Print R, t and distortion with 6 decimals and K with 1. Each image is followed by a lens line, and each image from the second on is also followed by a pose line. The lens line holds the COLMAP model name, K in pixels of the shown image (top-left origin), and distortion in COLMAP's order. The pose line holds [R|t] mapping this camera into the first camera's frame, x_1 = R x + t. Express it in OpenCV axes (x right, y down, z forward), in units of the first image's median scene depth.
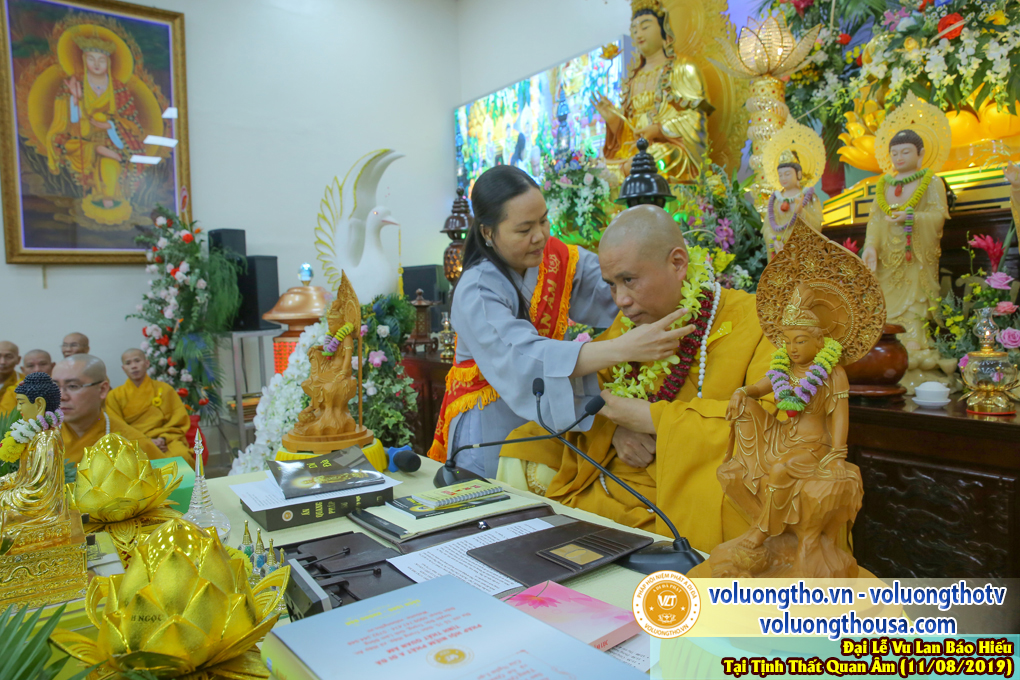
lens RADIAL K [[685.2, 0, 510.0], [0, 685.2, 340.0], [0, 0, 1]] dist [-0.116290, 0.083689]
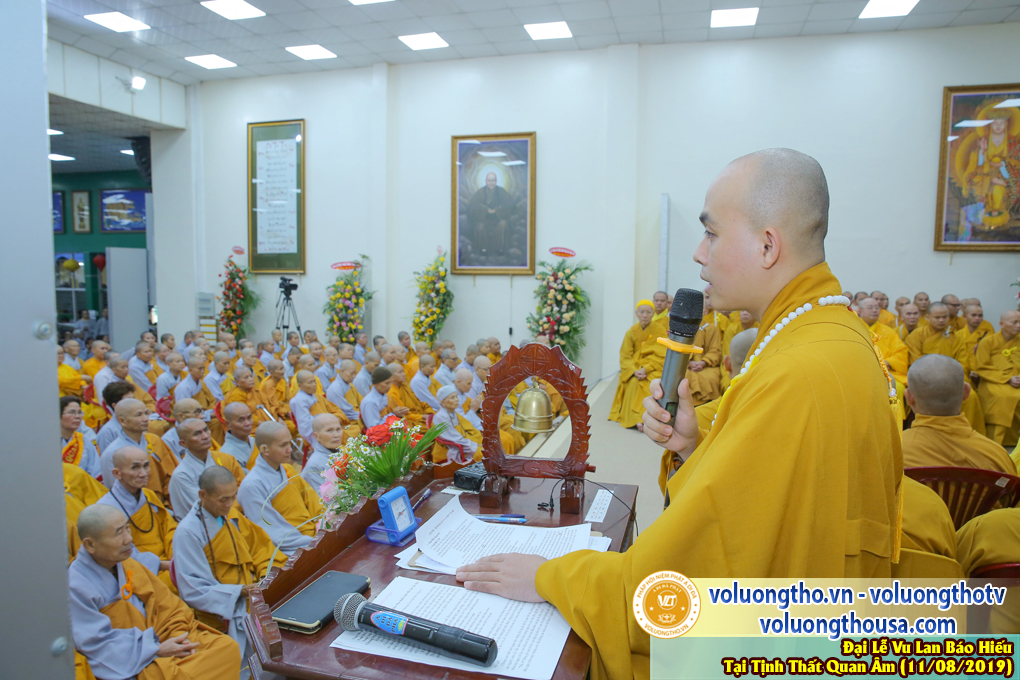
lens RADIAL K [[685.2, 0, 510.0], [0, 685.2, 340.0], [0, 0, 1]] dist [-0.116290, 0.083689]
pose [[0.616965, 0.118309, -0.778047, -0.064672], [-0.078908, 0.992953, 0.088417, 0.067474], [0.783025, 0.006844, 0.621952, -1.207645]]
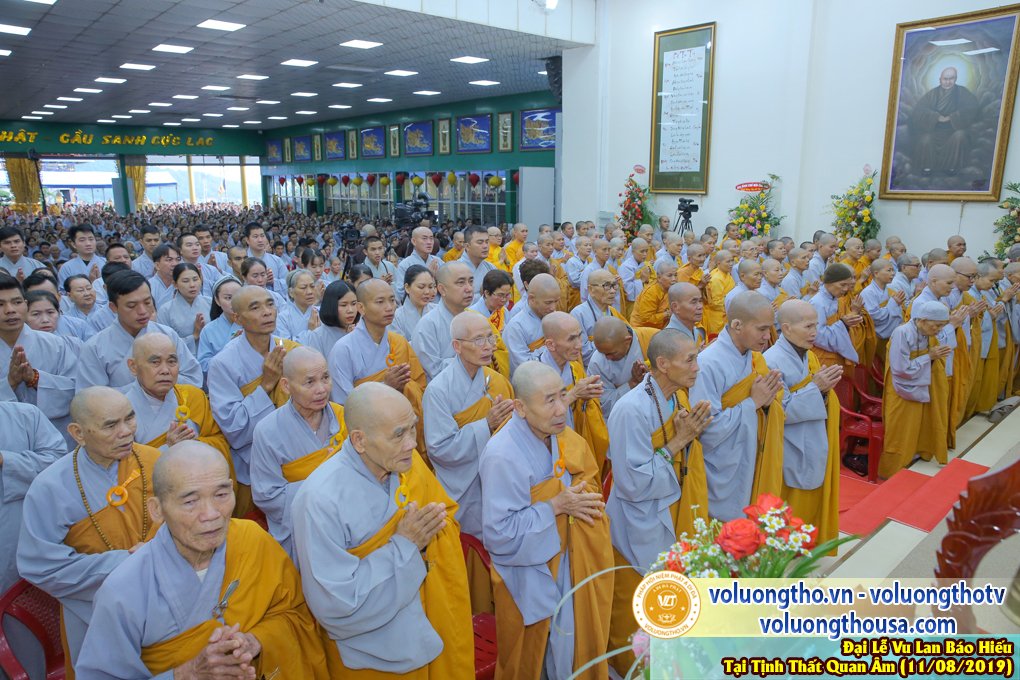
lens RADIAL K [[690.0, 0, 510.1], [0, 690.0, 338.3], [0, 0, 1]] dist [-0.115847, 0.088436]
pose [[0.090665, 0.255872, -0.962450, -0.205474], [-0.064346, 0.965916, 0.250731, 0.036389], [0.993800, 0.039198, 0.104039, -1.134164]]
